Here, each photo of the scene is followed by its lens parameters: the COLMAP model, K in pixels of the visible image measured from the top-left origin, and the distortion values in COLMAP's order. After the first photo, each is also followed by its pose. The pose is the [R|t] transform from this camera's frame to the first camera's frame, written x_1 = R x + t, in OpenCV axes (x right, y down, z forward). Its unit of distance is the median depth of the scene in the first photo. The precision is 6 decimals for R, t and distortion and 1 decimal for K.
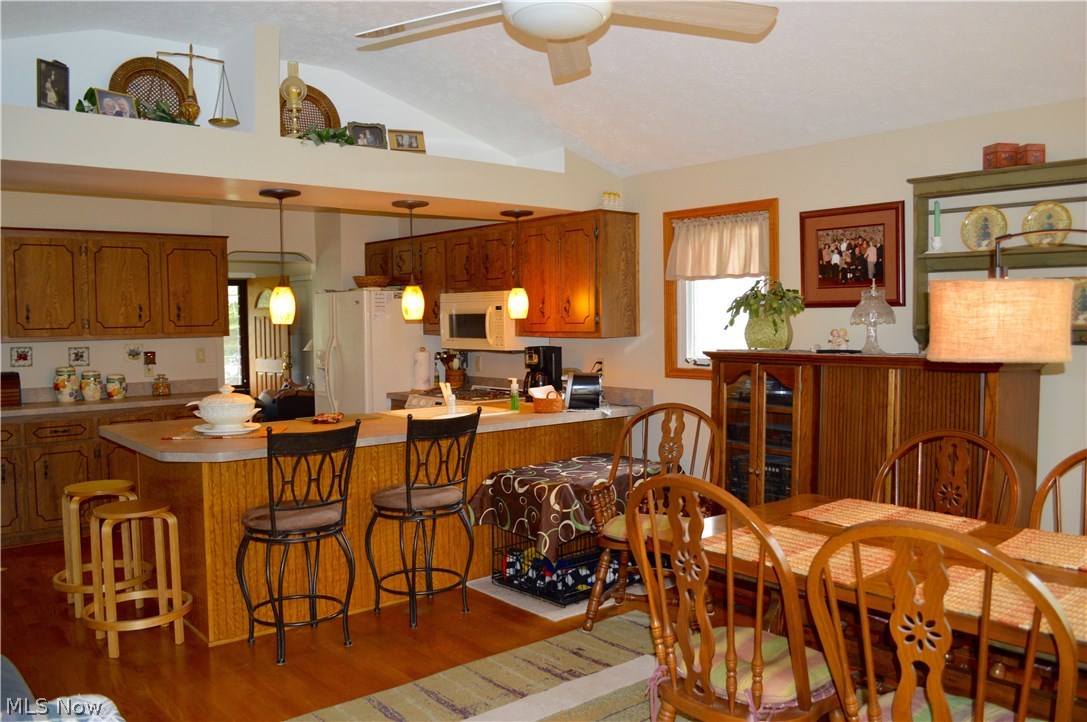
lens RADIAL K [[882.1, 0, 543.5], [0, 882.1, 361.0], [0, 0, 1]] dist [-0.074114, 0.008018]
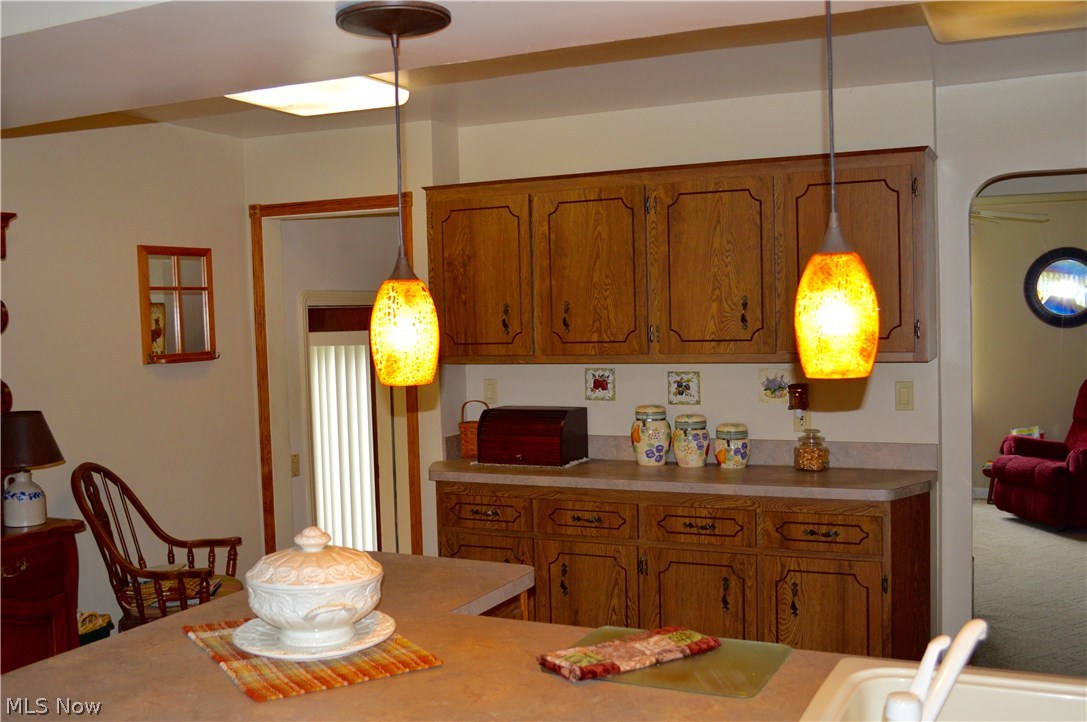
lens RADIAL K [[1101.0, 0, 543.5], [0, 1101.0, 361.0], [0, 0, 1]] dist [-0.067660, -0.001179]
pose [[0.417512, 0.044312, -0.907590, 0.111865], [-0.023575, 0.999002, 0.037930, -0.060488], [0.908366, 0.005560, 0.418140, 0.754043]]
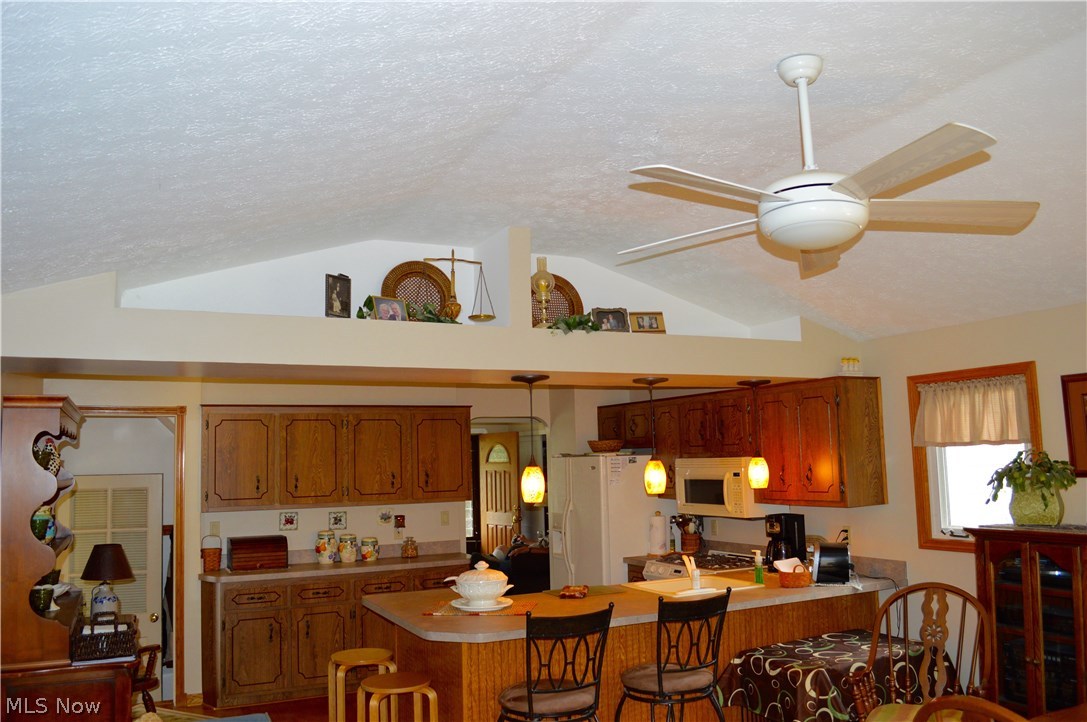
lens RADIAL K [[882.1, 0, 543.5], [0, 882.1, 361.0], [0, 0, 1]] dist [-0.074114, 0.008018]
pose [[0.971240, -0.040243, -0.234677, -0.028404], [0.003436, 0.987880, -0.155184, -0.038928], [0.238077, 0.149914, 0.959607, -0.024449]]
